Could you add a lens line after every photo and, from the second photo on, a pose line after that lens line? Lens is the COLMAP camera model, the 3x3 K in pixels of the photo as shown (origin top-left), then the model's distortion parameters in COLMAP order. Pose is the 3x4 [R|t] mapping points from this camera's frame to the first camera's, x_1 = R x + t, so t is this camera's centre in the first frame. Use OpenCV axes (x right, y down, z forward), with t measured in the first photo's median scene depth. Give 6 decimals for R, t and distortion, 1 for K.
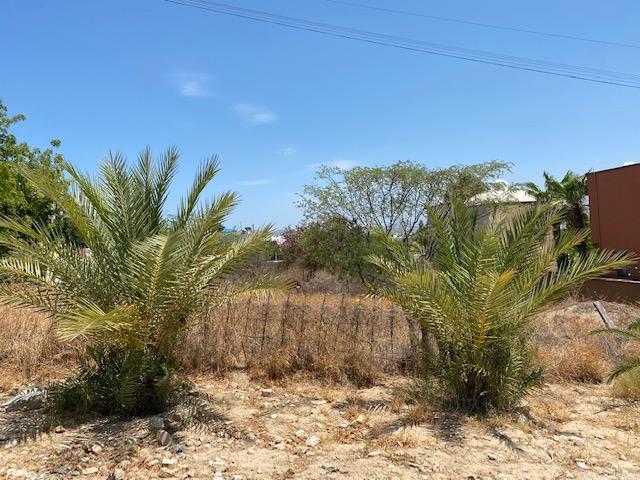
lens RADIAL K [[479.5, 0, 320.0], [0, 479.5, 240.0], [0, 0, 1]] dist [0.006029, 0.003641]
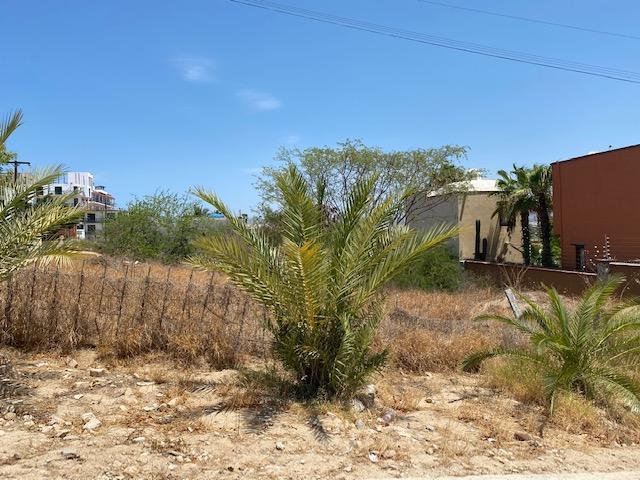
lens RADIAL K [[479.5, 0, 320.0], [0, 479.5, 240.0], [0, 0, 1]] dist [0.006029, 0.003641]
pose [[0.999636, 0.026162, -0.006613, 0.253260], [-0.026004, 0.999401, 0.022850, 0.021853], [0.007207, -0.022670, 0.999717, 0.056315]]
